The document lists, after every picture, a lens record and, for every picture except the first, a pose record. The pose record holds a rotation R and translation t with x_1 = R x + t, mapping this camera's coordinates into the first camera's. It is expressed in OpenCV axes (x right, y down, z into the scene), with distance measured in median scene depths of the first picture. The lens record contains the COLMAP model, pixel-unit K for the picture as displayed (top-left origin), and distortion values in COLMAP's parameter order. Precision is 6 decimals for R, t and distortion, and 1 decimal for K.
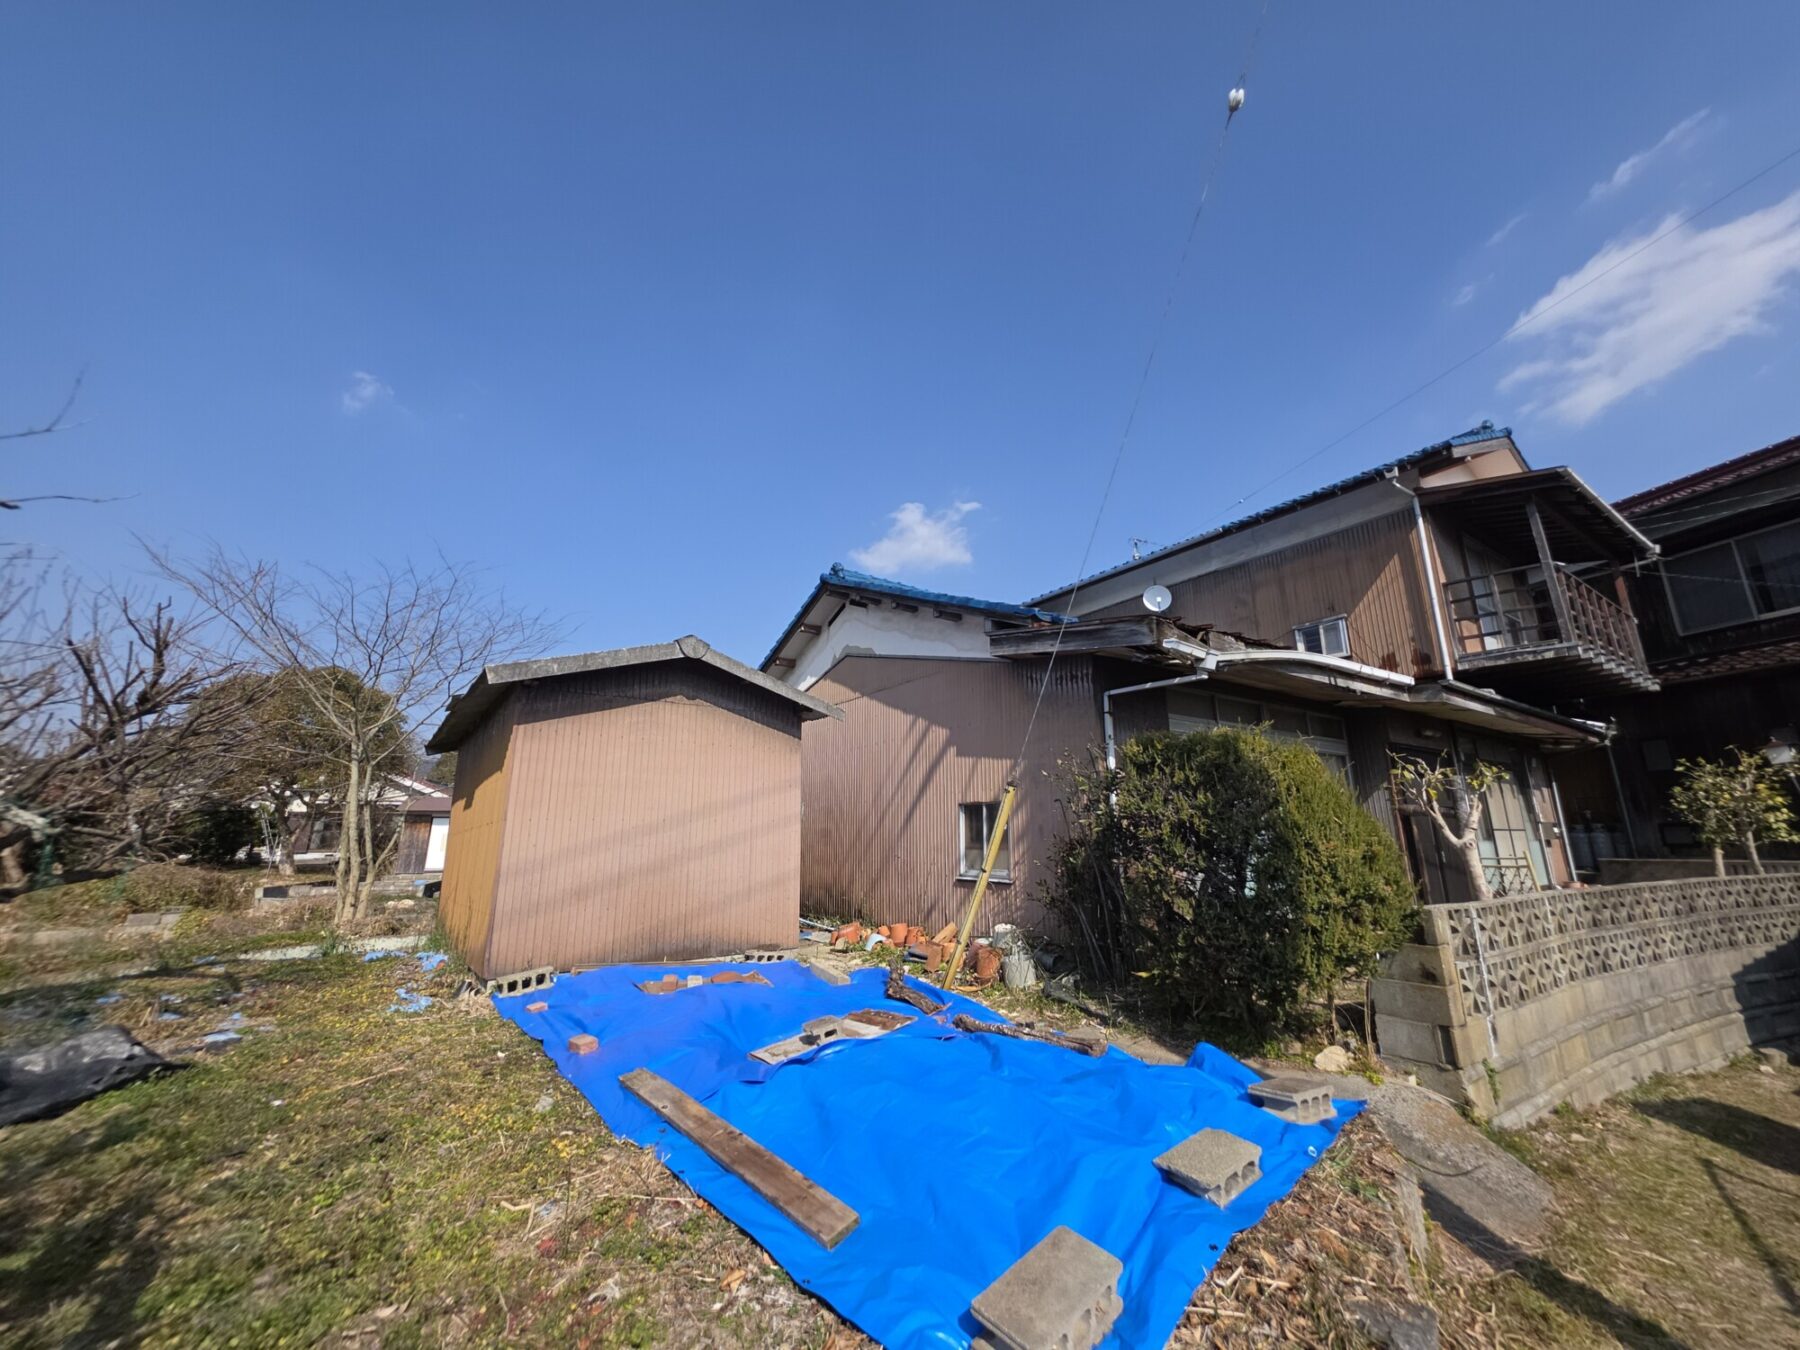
lens RADIAL K [[717.2, 0, 899.6], [0, 717.2, 664.7], [0, 0, 1]] dist [-0.003026, 0.001370]
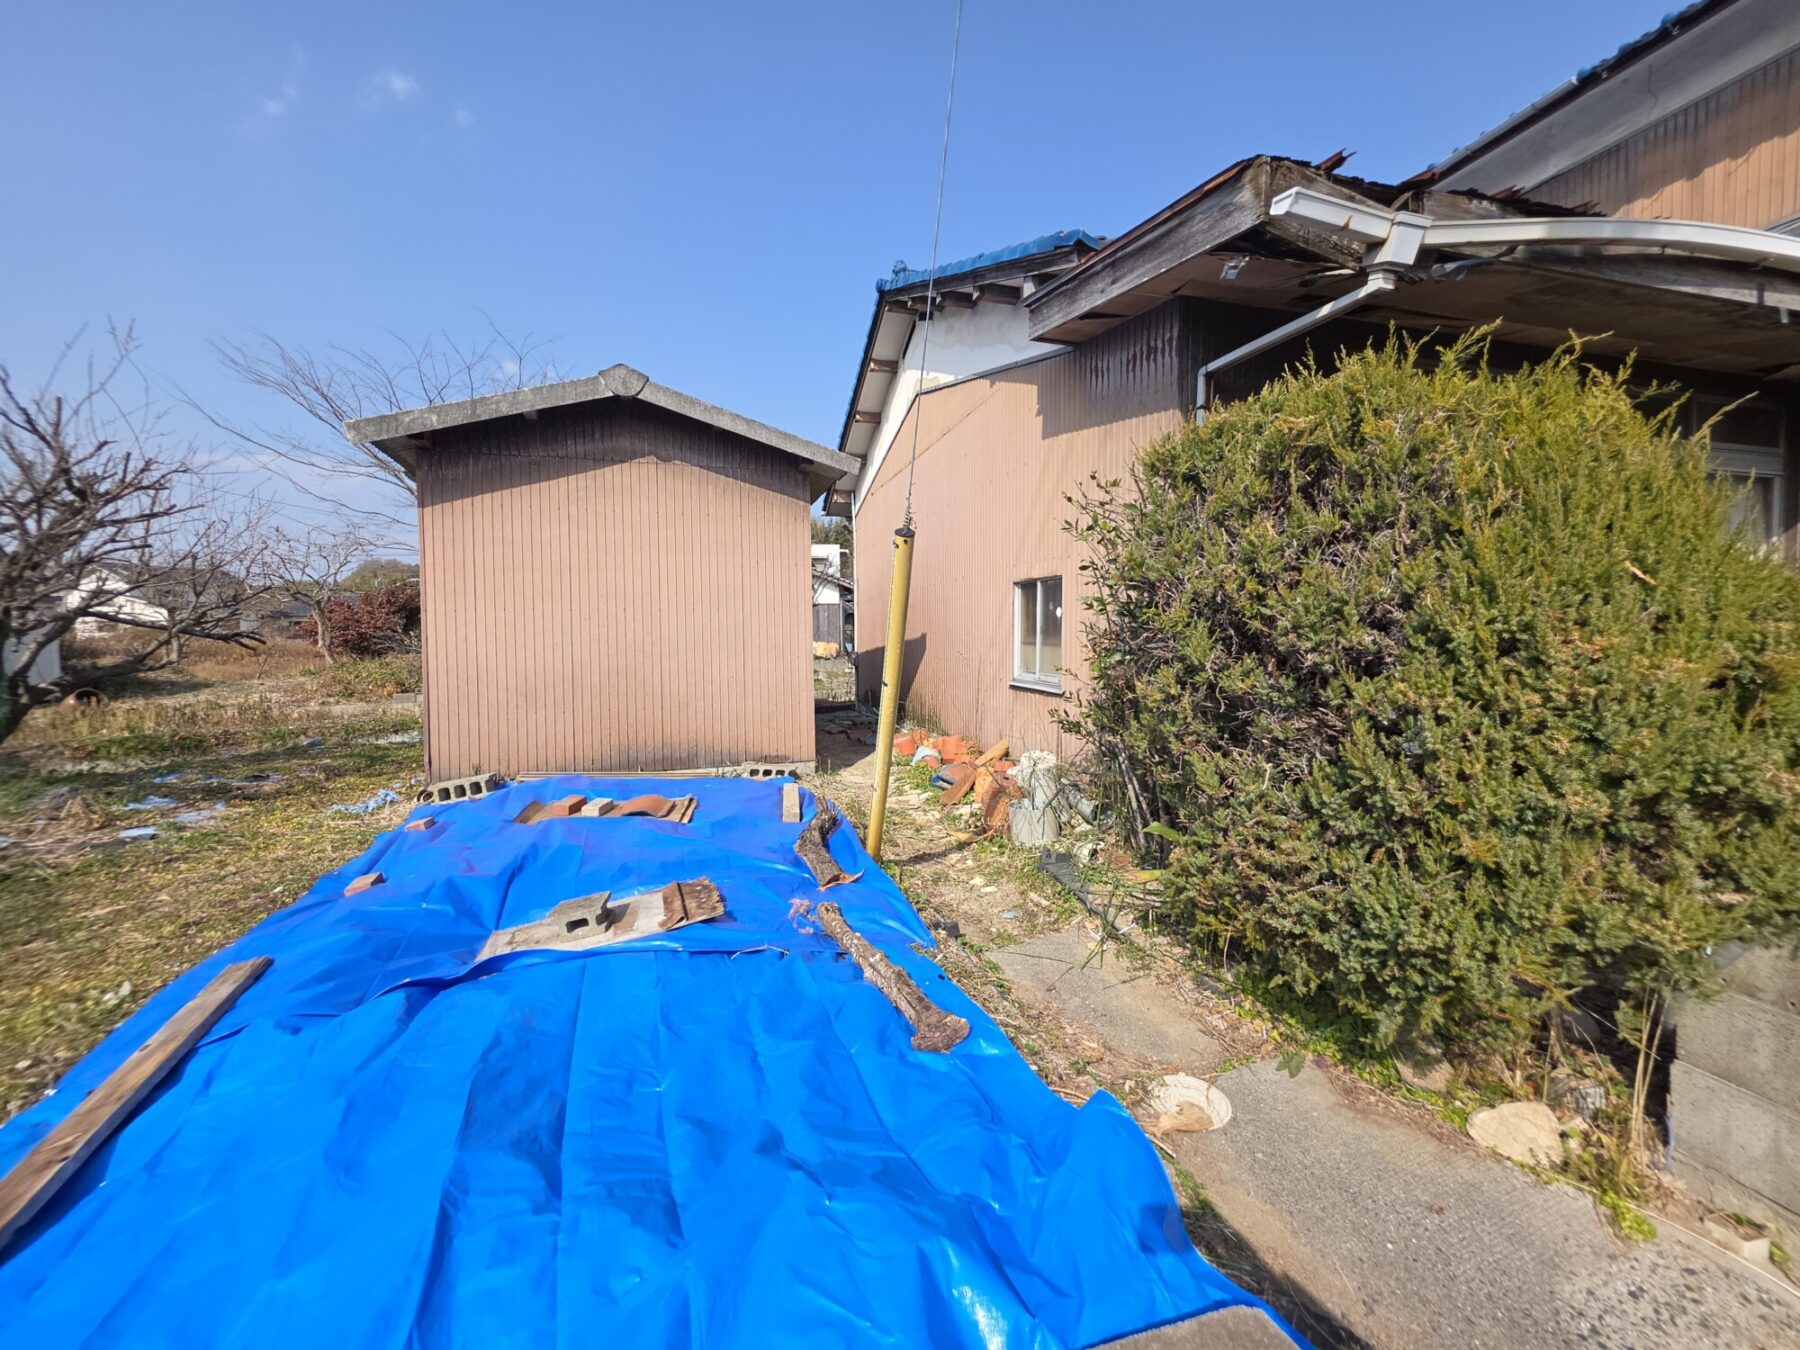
lens RADIAL K [[717.2, 0, 898.7], [0, 717.2, 665.6], [0, 0, 1]] dist [-0.003026, 0.001370]
pose [[0.943857, 0.013059, -0.330095, 0.253301], [0.080599, 0.959920, 0.268436, 0.090578], [0.320371, -0.279970, 0.904975, 0.369713]]
